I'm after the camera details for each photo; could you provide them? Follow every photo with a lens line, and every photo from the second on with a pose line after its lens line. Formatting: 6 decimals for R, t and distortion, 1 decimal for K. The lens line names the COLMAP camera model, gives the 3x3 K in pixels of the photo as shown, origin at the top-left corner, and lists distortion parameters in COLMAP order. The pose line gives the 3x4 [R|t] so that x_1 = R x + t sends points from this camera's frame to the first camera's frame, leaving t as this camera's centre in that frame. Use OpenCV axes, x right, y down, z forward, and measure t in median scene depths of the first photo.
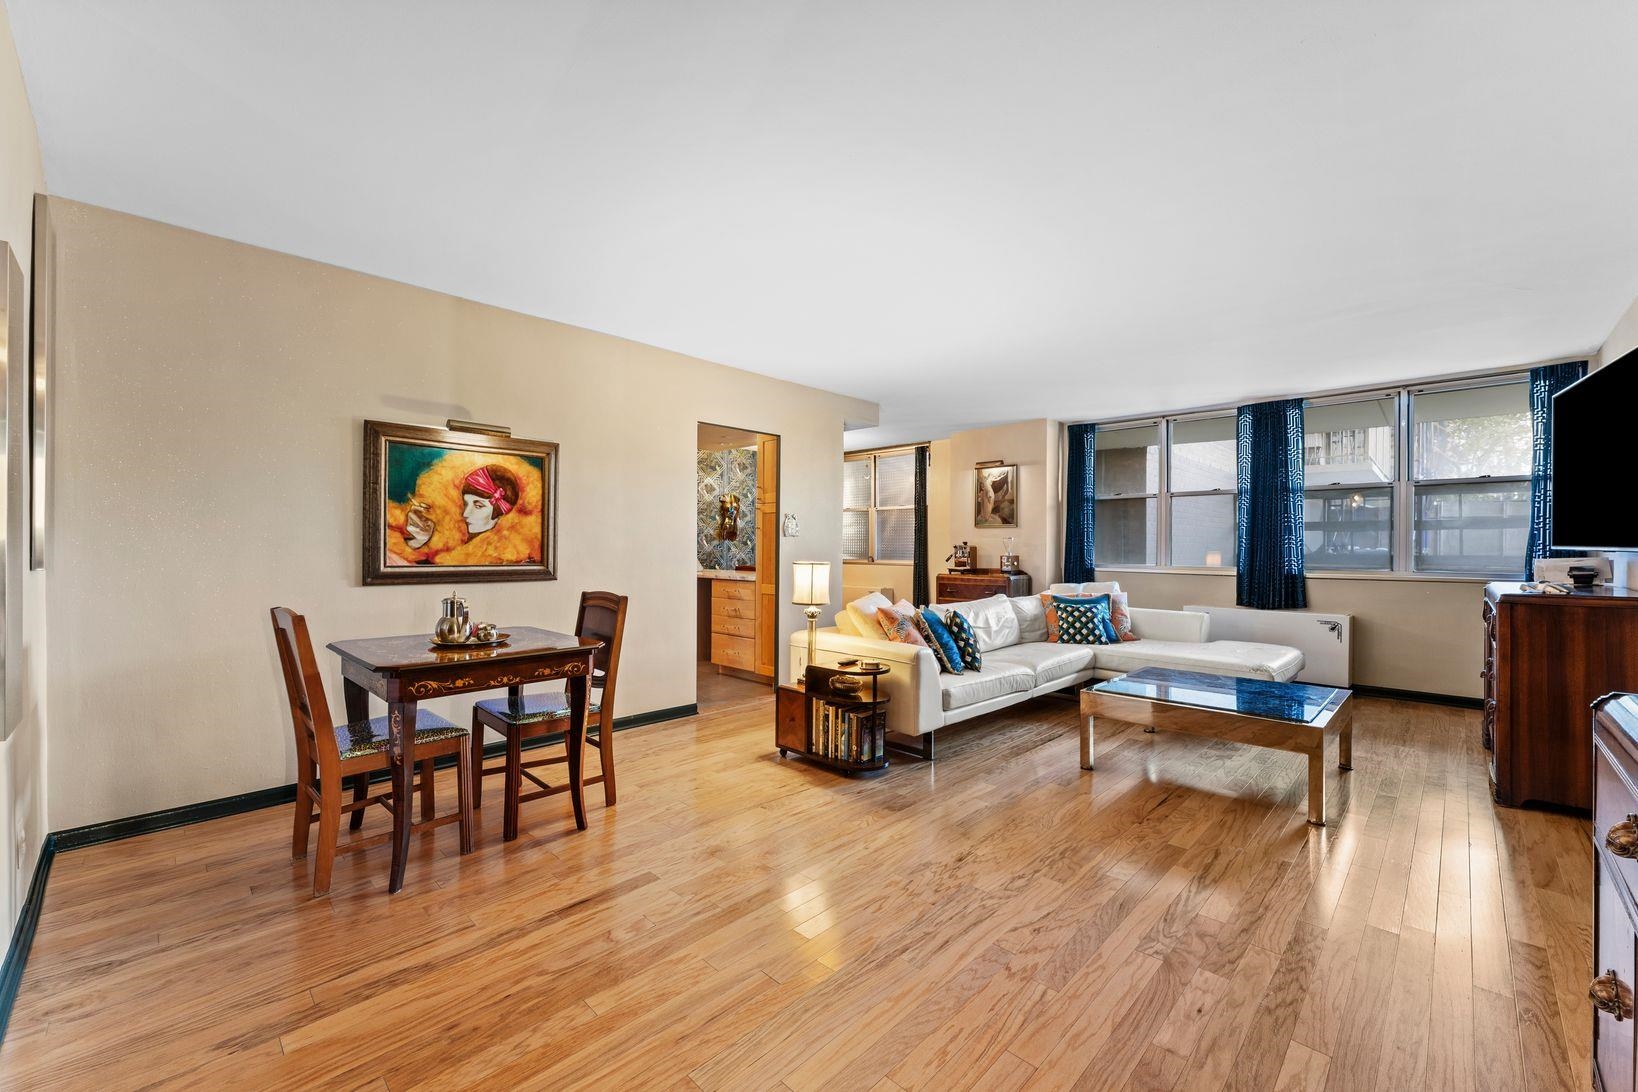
lens RADIAL K [[657.4, 0, 817.2], [0, 657.4, 546.1], [0, 0, 1]] dist [0.002120, -0.000178]
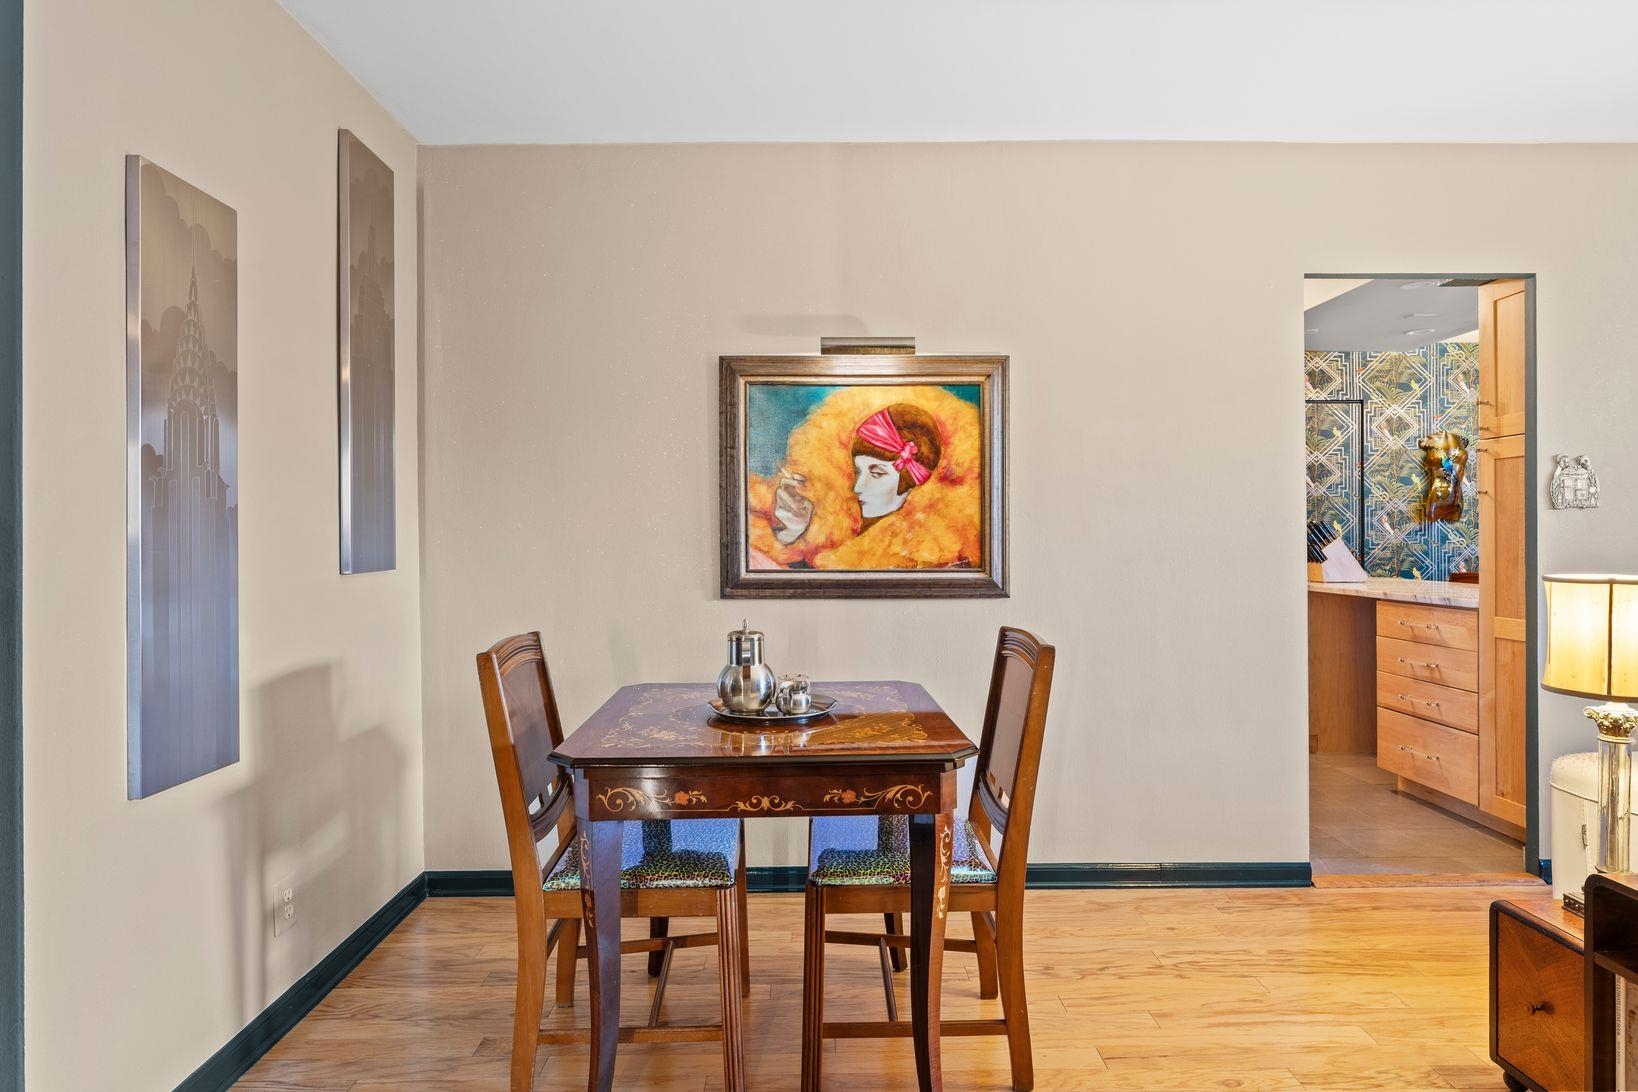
lens RADIAL K [[882.9, 0, 818.7], [0, 882.9, 534.6], [0, 0, 1]] dist [-0.004795, 0.000317]
pose [[0.704423, -0.011894, -0.709681, 0.028860], [0.011028, 0.999922, -0.005811, -0.000112], [0.709695, -0.003733, 0.704500, 0.377349]]
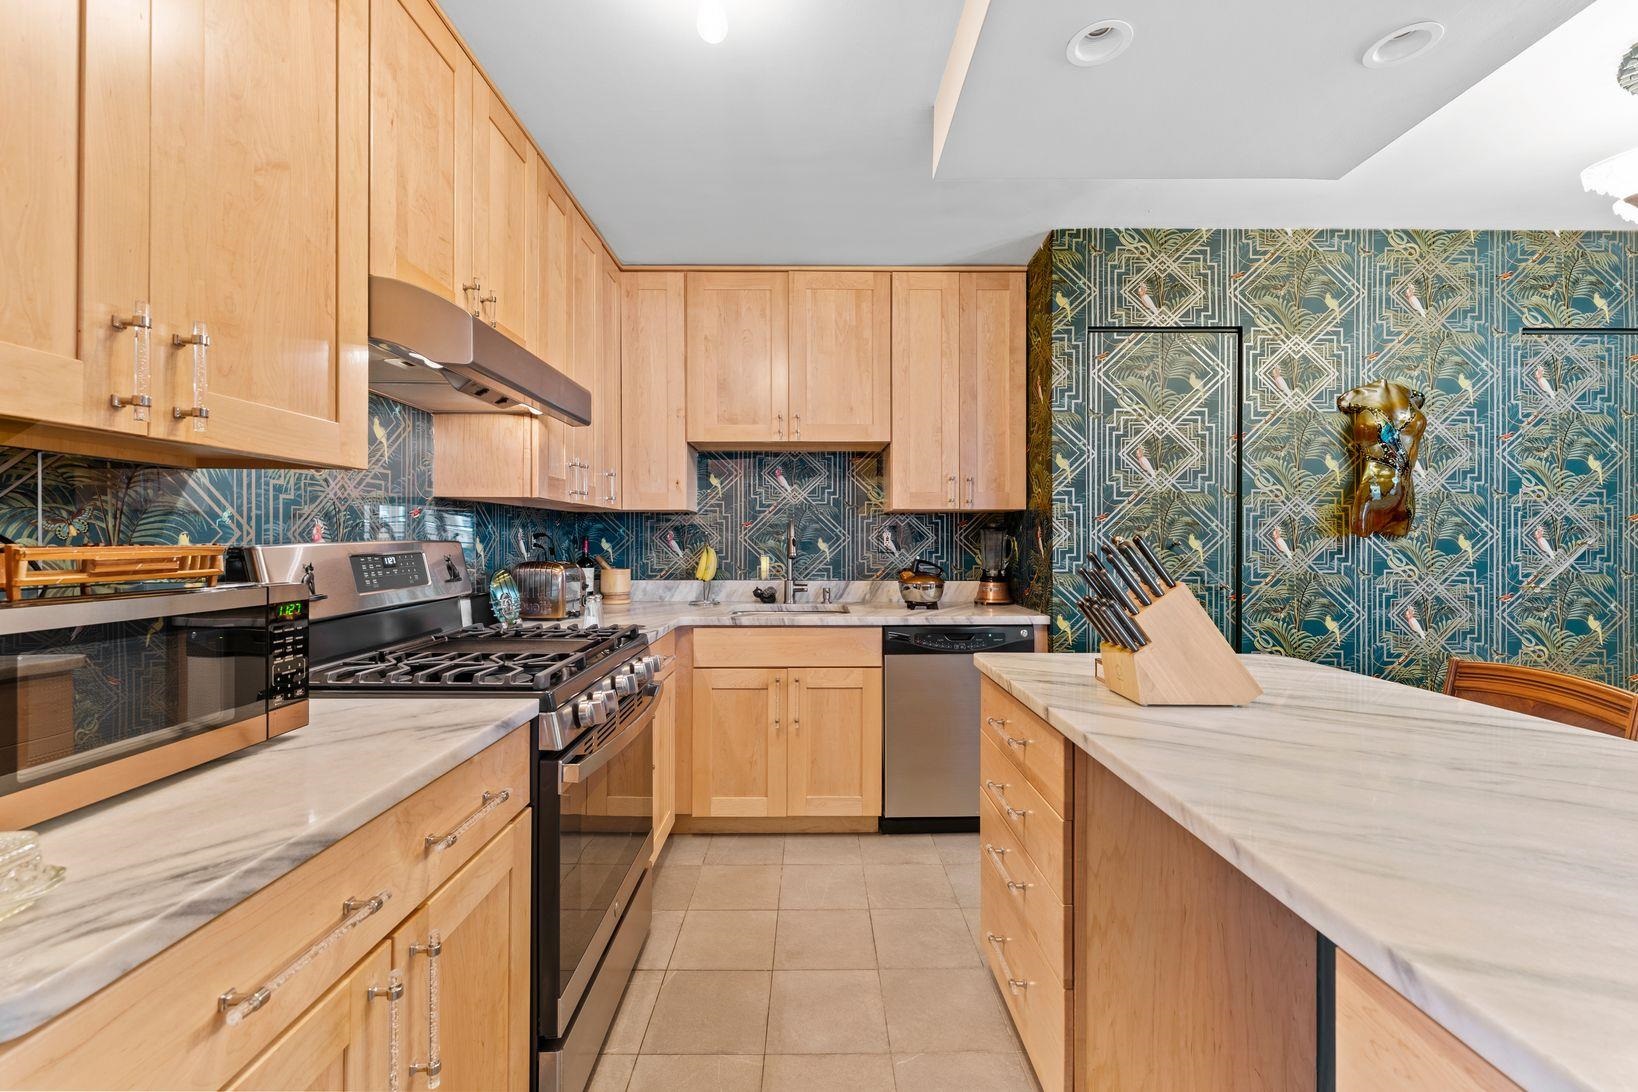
lens RADIAL K [[657.4, 0, 821.2], [0, 657.4, 541.0], [0, 0, 1]] dist [0.002120, -0.000178]
pose [[0.702802, -0.005479, -0.711365, -0.237237], [0.003749, 0.999985, -0.003997, -0.016172], [0.711376, 0.000142, 0.702812, 1.445397]]
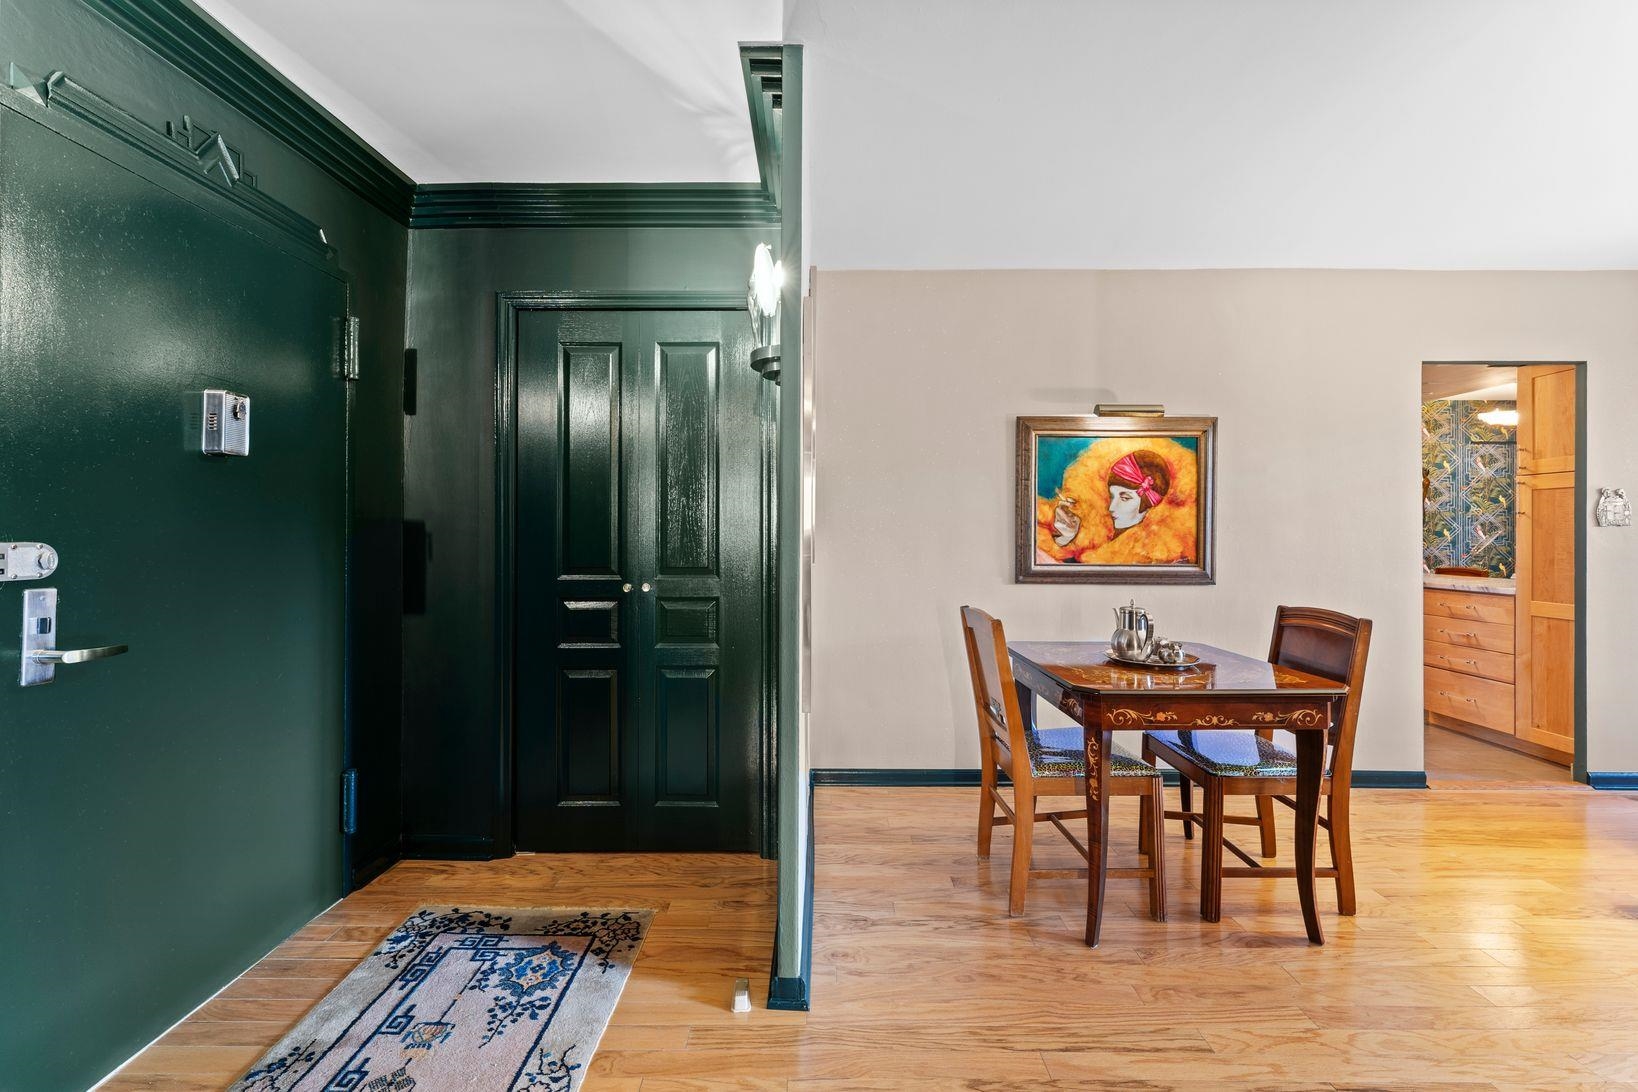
lens RADIAL K [[657.4, 0, 813.1], [0, 657.4, 530.2], [0, 0, 1]] dist [0.002120, -0.000178]
pose [[0.694631, -0.007109, -0.719331, -0.166866], [0.002494, 0.999969, -0.007474, -0.011965], [0.719362, 0.003398, 0.694627, 0.079669]]
